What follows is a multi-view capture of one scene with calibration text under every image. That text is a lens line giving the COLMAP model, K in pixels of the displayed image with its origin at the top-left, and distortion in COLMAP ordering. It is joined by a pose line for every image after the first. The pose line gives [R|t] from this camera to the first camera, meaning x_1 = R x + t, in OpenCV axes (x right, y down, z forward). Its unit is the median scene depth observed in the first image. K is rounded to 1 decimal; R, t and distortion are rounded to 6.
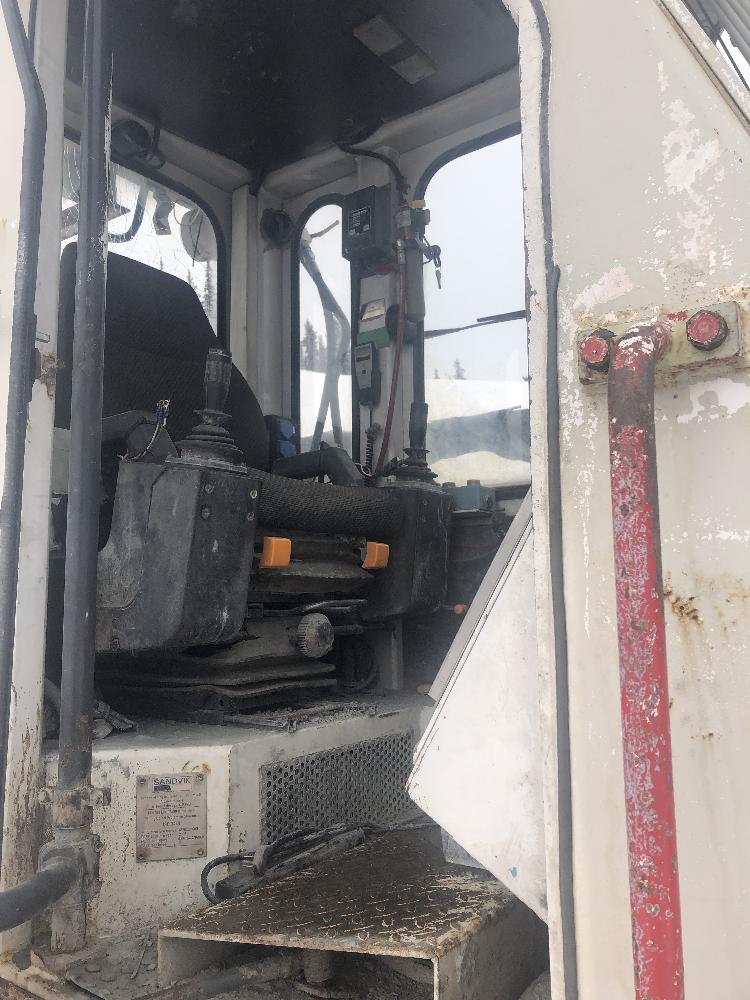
lens RADIAL K [[829.9, 0, 369.9], [0, 829.9, 500.9], [0, 0, 1]] dist [0.055015, -0.076323]
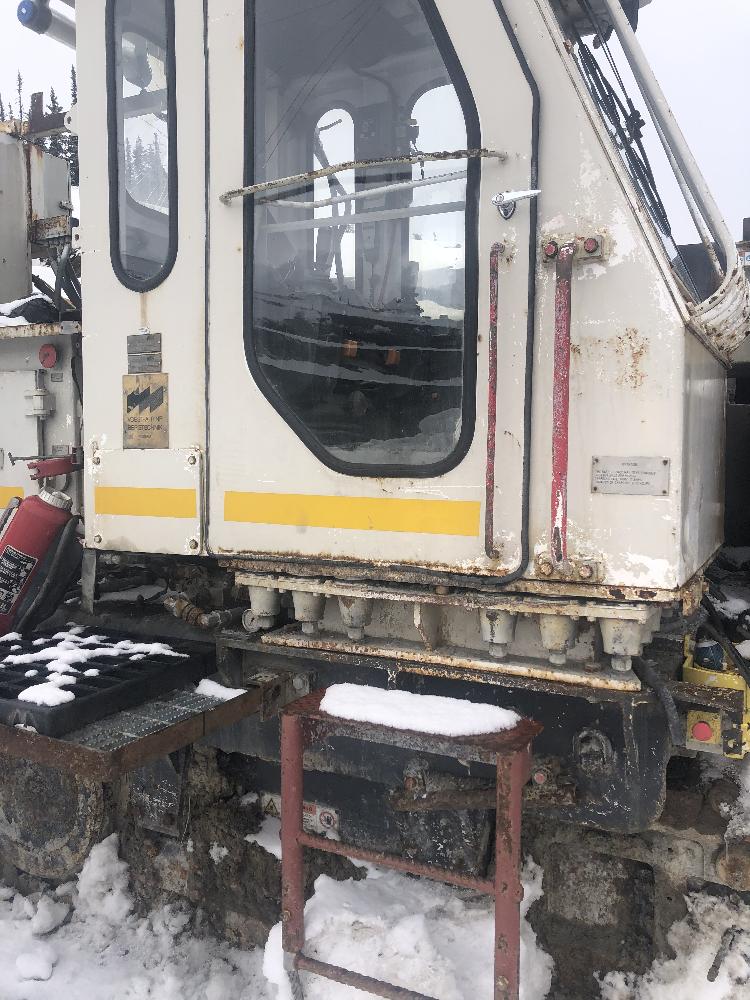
lens RADIAL K [[842.1, 0, 374.0], [0, 842.1, 492.7], [0, 0, 1]] dist [0.057955, -0.082016]
pose [[0.988784, 0.008480, 0.149113, -0.317523], [-0.031775, 0.987474, 0.154547, 0.085565], [-0.145935, -0.157552, 0.976668, -0.780345]]
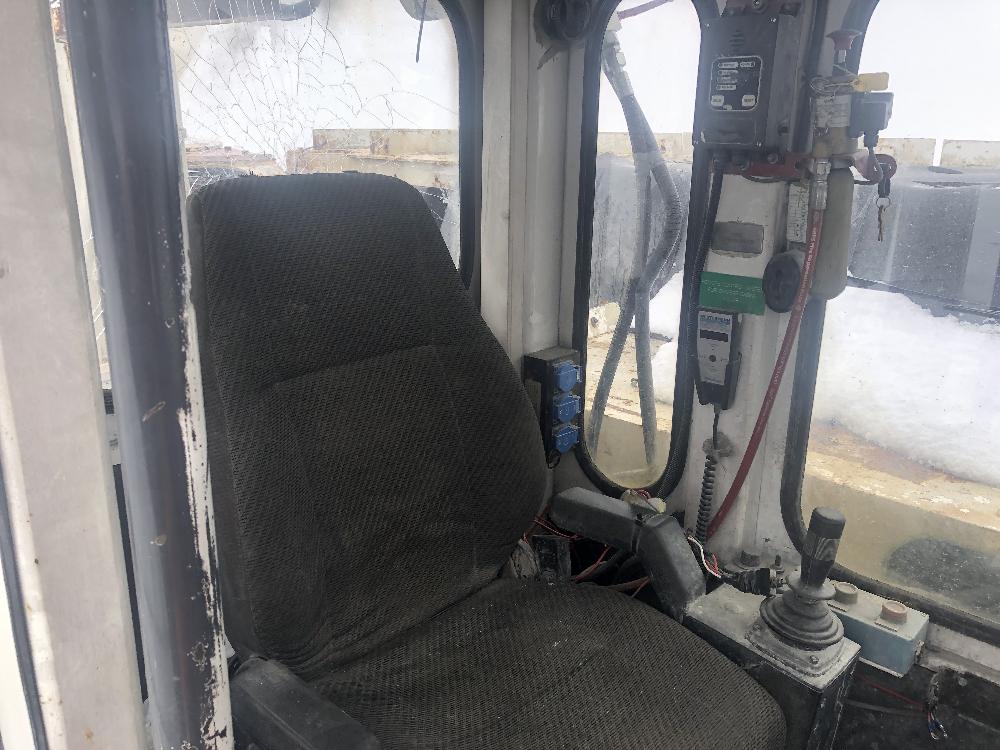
lens RADIAL K [[842.1, 0, 498.1], [0, 842.1, 372.3], [0, 0, 1]] dist [0.057955, -0.082016]
pose [[0.991498, 0.056748, -0.117093, -0.124935], [-0.008430, 0.926010, 0.377405, -0.534672], [0.129847, -0.373210, 0.918615, 0.639767]]
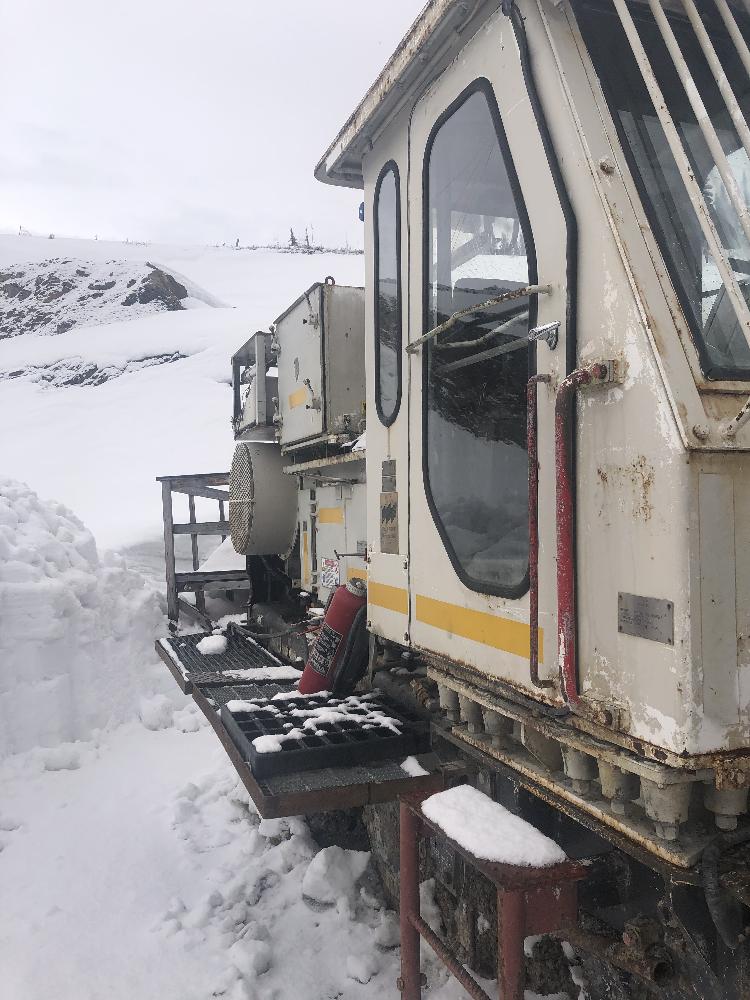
lens RADIAL K [[829.9, 0, 369.9], [0, 829.9, 500.9], [0, 0, 1]] dist [0.055015, -0.076323]
pose [[0.826414, 0.004091, -0.563047, 0.567991], [0.055470, 0.994518, 0.088643, -0.031495], [0.560323, -0.104489, 0.821657, -0.711563]]
